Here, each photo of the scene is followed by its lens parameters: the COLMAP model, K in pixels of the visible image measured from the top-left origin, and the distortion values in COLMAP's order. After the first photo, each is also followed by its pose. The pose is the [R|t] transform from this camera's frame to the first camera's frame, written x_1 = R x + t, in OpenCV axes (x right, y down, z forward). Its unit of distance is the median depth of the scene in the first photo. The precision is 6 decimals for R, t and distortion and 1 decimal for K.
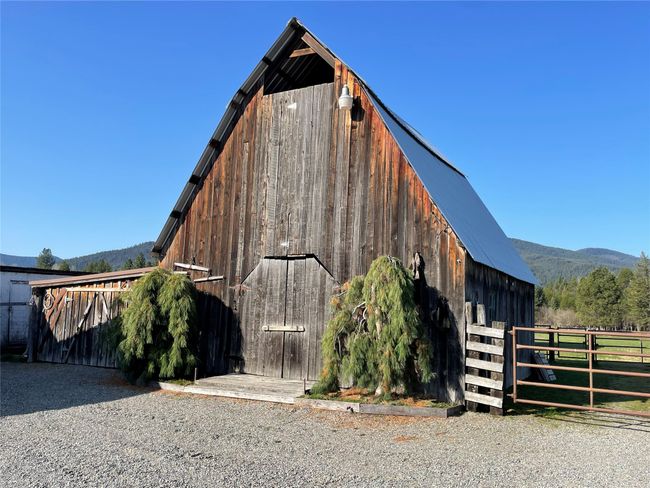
lens RADIAL K [[554.7, 0, 324.1], [0, 554.7, 240.8], [0, 0, 1]] dist [0.063135, -0.031111]
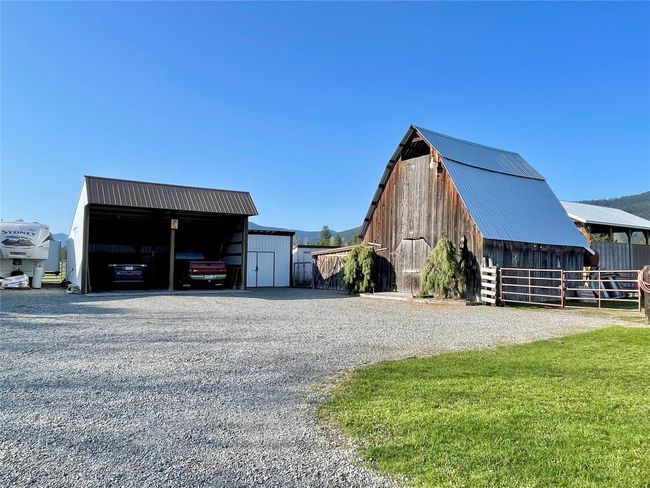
lens RADIAL K [[455.0, 0, 319.3], [0, 455.0, 245.3], [0, 0, 1]] dist [-0.027620, -0.004871]
pose [[0.889048, -0.033987, -0.456551, 0.413029], [0.066284, 0.996289, 0.054910, -0.065218], [0.452991, -0.079079, 0.888001, -0.726210]]
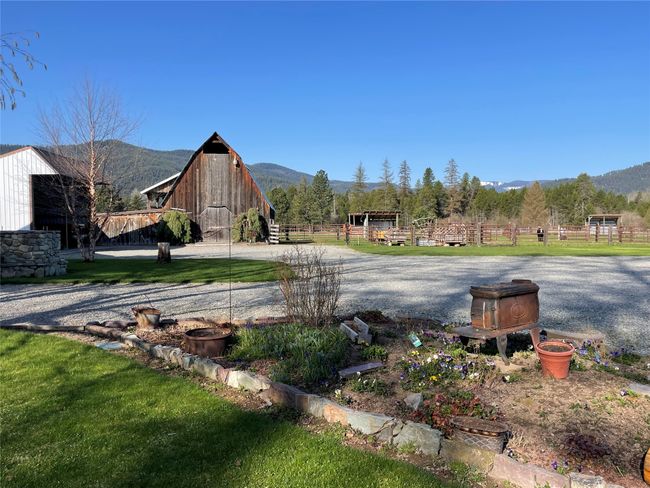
lens RADIAL K [[535.3, 0, 329.2], [0, 535.3, 245.1], [0, 0, 1]] dist [0.051693, -0.019563]
pose [[0.844694, -0.055105, 0.532405, -1.214038], [-0.035724, 0.986664, 0.158799, -0.277942], [-0.534056, -0.153156, 0.831461, -2.068768]]
